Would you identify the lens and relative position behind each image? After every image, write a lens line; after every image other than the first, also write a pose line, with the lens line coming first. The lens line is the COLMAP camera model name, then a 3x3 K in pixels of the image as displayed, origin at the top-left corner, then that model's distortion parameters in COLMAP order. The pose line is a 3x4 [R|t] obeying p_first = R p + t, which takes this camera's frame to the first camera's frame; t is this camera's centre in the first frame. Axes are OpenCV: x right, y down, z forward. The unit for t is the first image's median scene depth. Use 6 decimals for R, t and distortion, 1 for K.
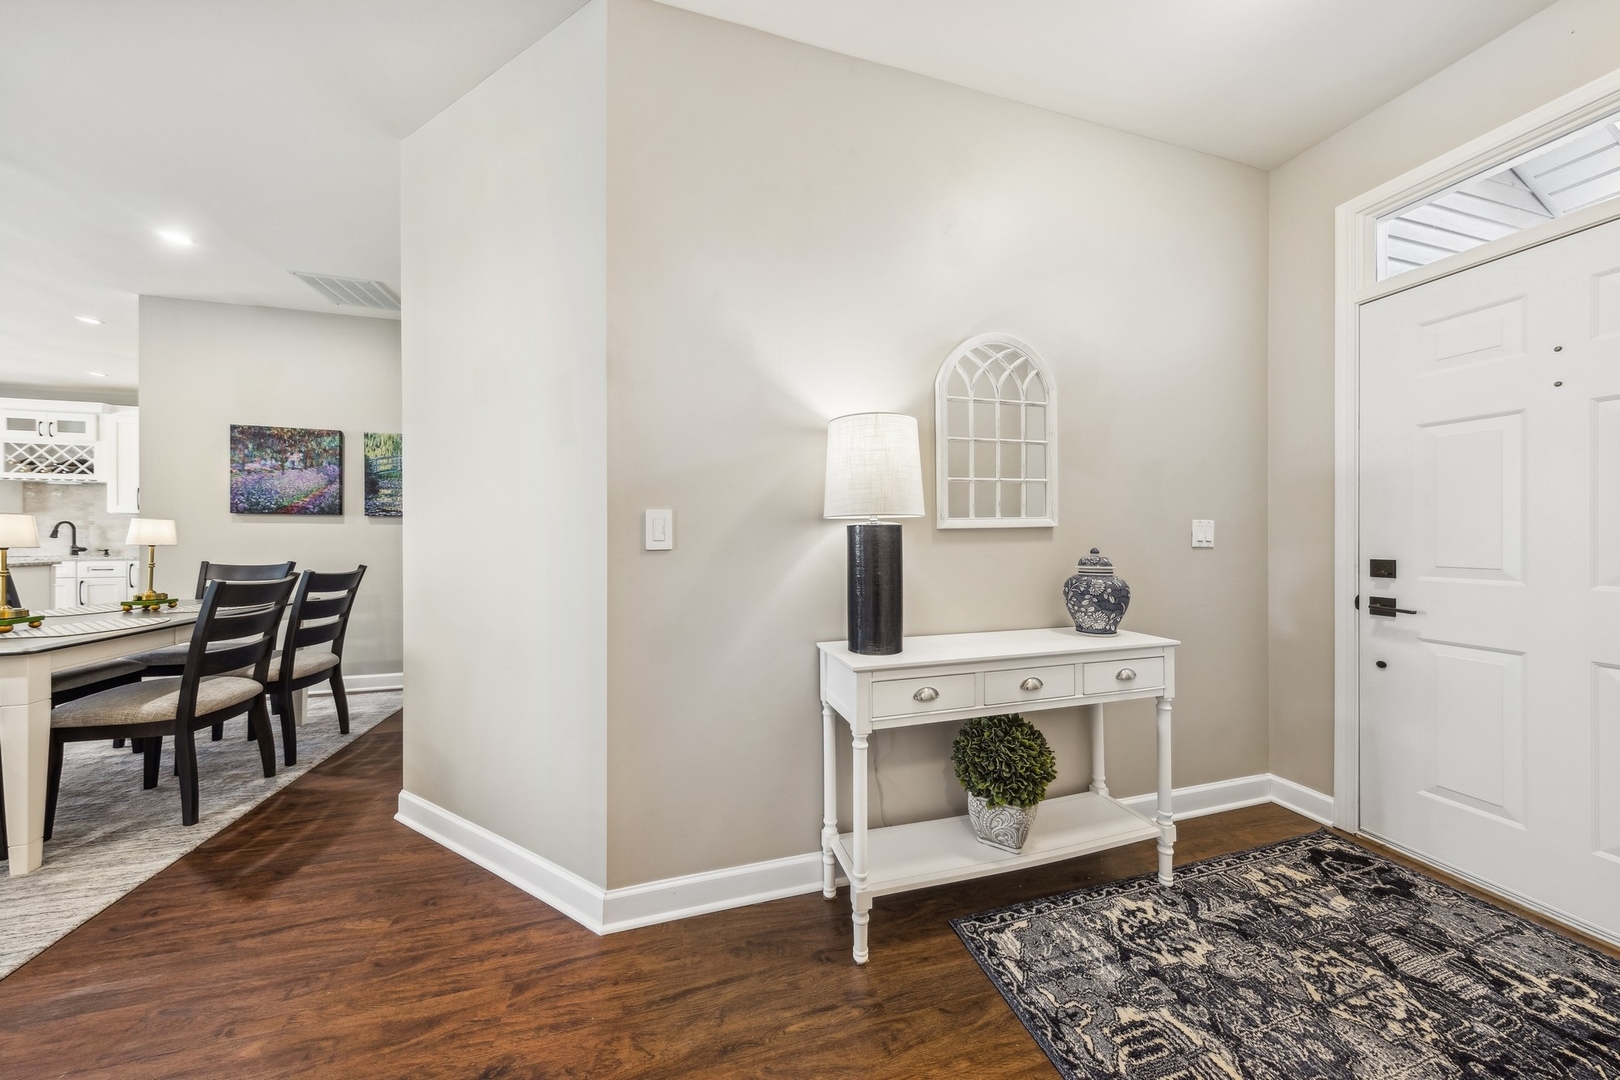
lens RADIAL K [[516.7, 0, 813.6], [0, 516.7, 535.4], [0, 0, 1]] dist [0.004475, 0.000240]
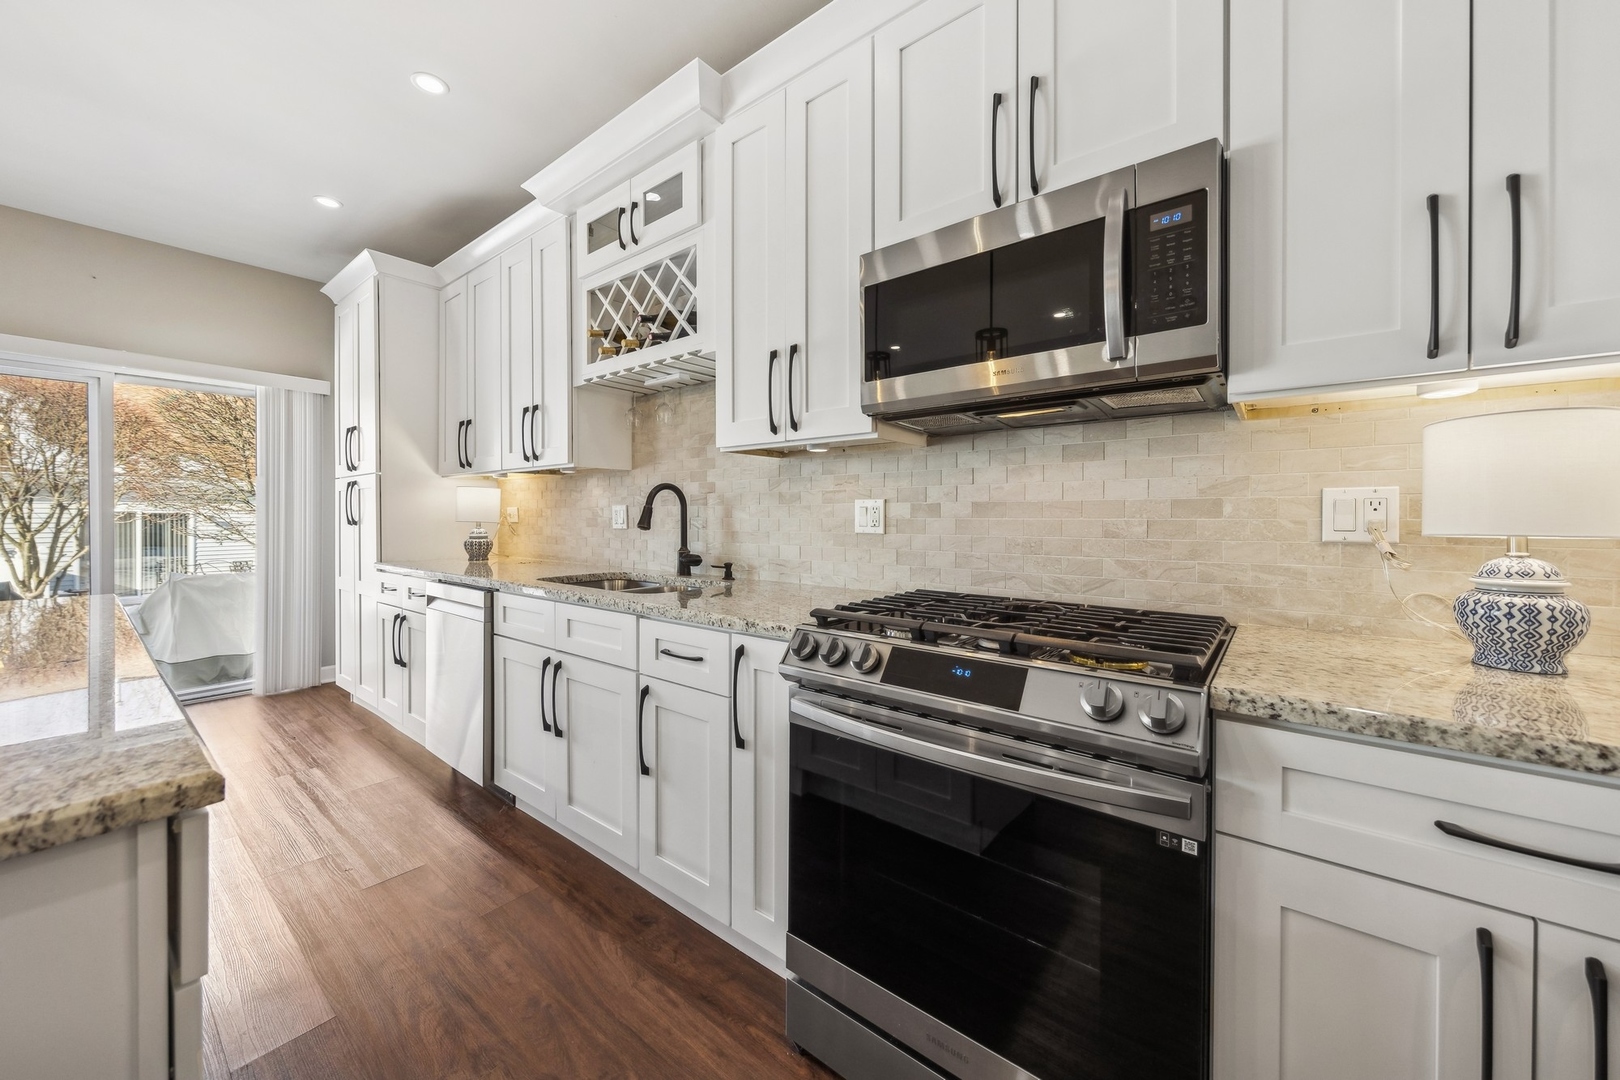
lens RADIAL K [[585.0, 0, 816.4], [0, 585.0, 525.8], [0, 0, 1]] dist [0.007039, 0.000056]
pose [[0.596118, 0.013893, -0.802777, -2.647017], [-0.000421, 0.999856, 0.016991, -0.011123], [0.802897, -0.009790, 0.596038, 2.135582]]
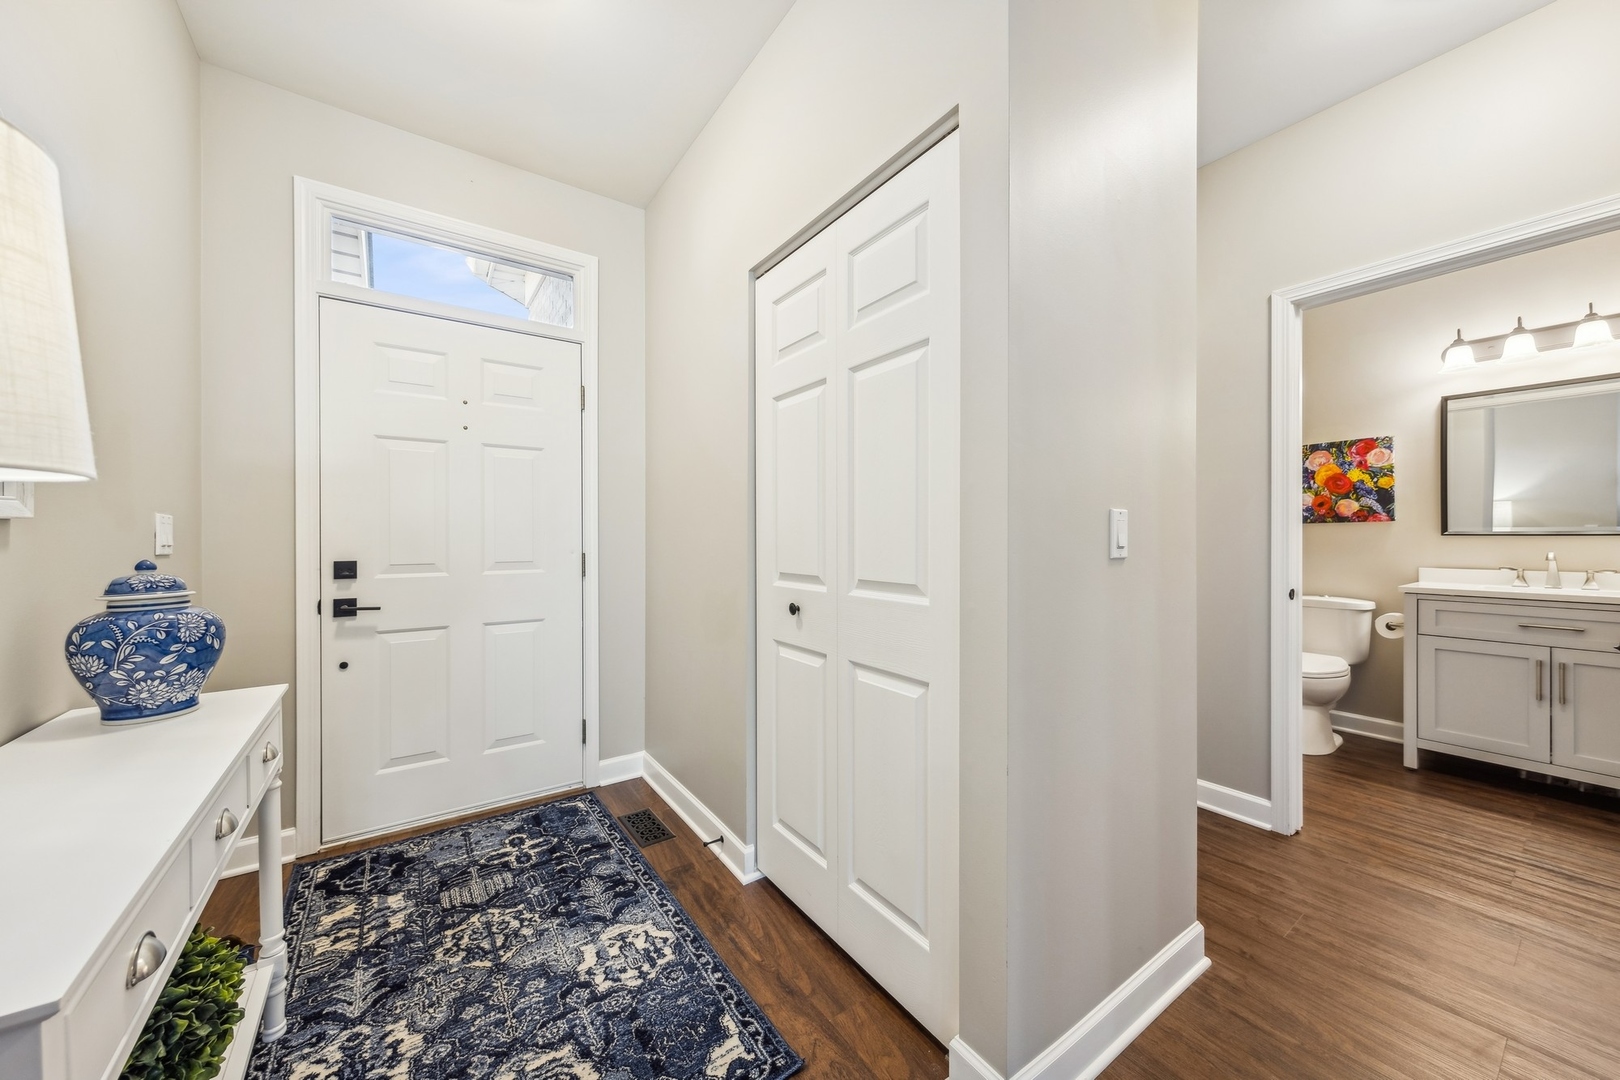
lens RADIAL K [[585.0, 0, 802.3], [0, 585.0, 540.4], [0, 0, 1]] dist [0.007039, 0.000056]
pose [[-0.323737, -0.005377, 0.946132, -0.227293], [-0.000024, 0.999984, 0.005675, -0.000383], [-0.946147, 0.001814, -0.323732, 0.443887]]
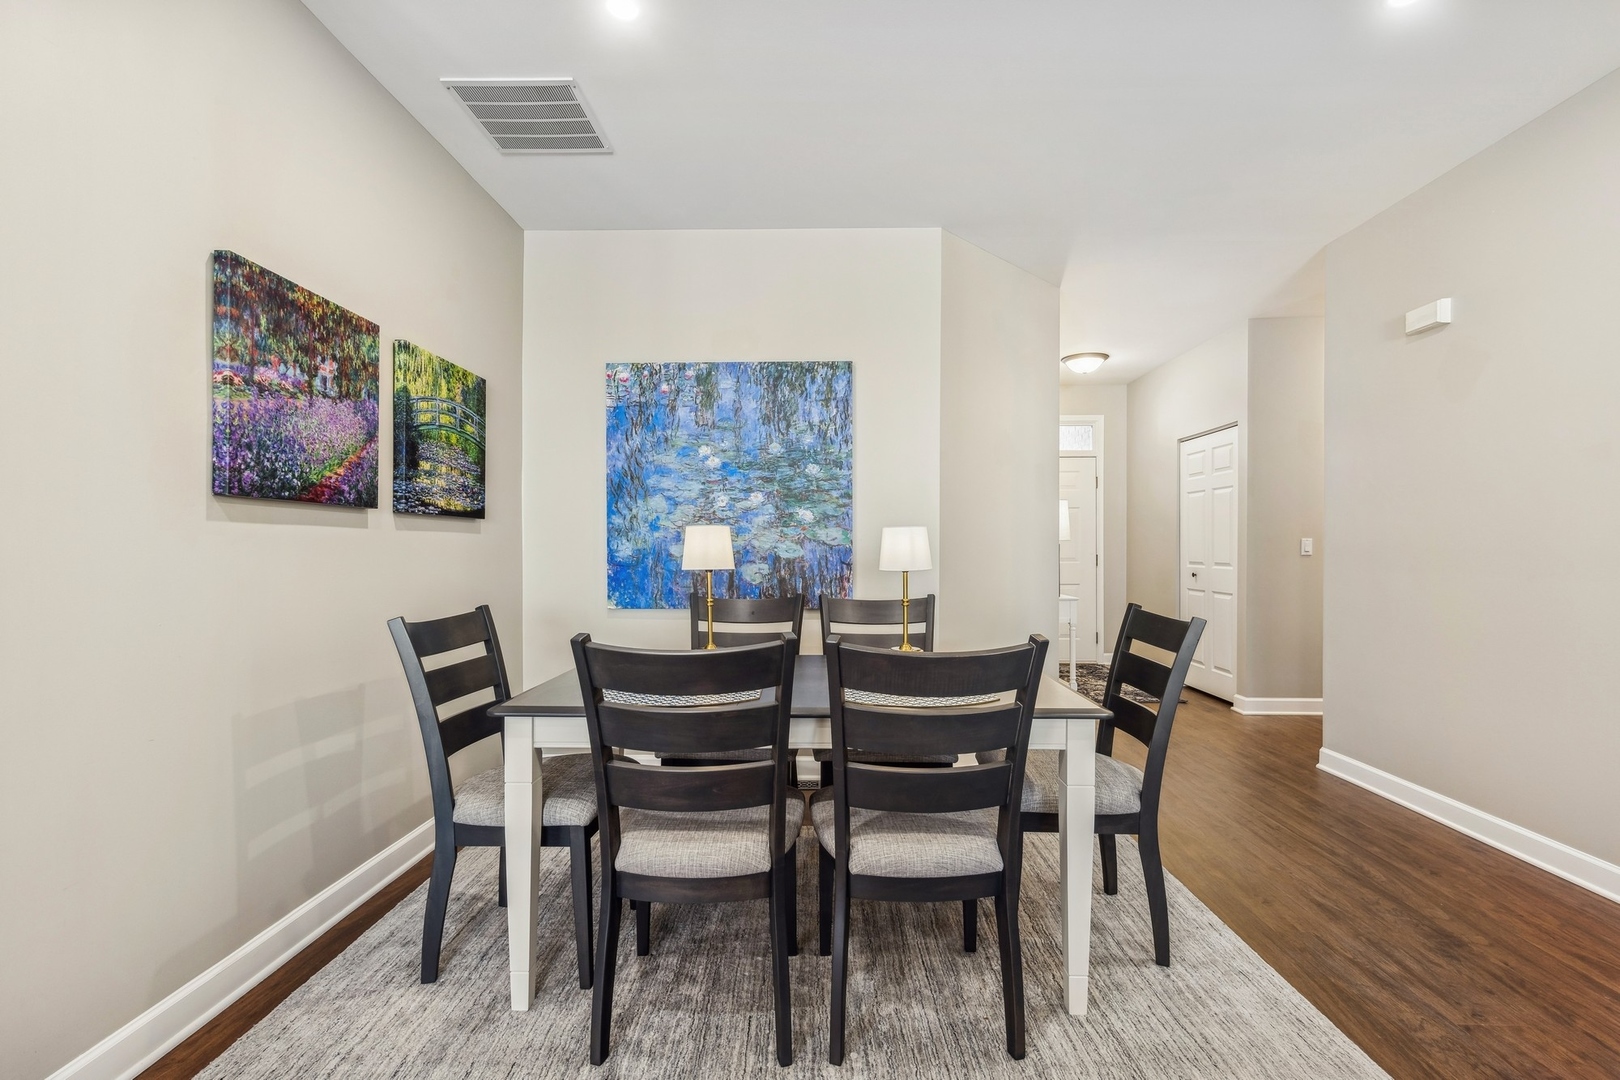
lens RADIAL K [[724.1, 0, 816.5], [0, 724.1, 550.1], [0, 0, 1]] dist [0.001952, -0.000510]
pose [[0.290536, -0.007815, 0.956832, -2.403732], [0.000748, 0.999968, 0.007940, -0.013355], [-0.956864, -0.001592, 0.290532, 0.745041]]
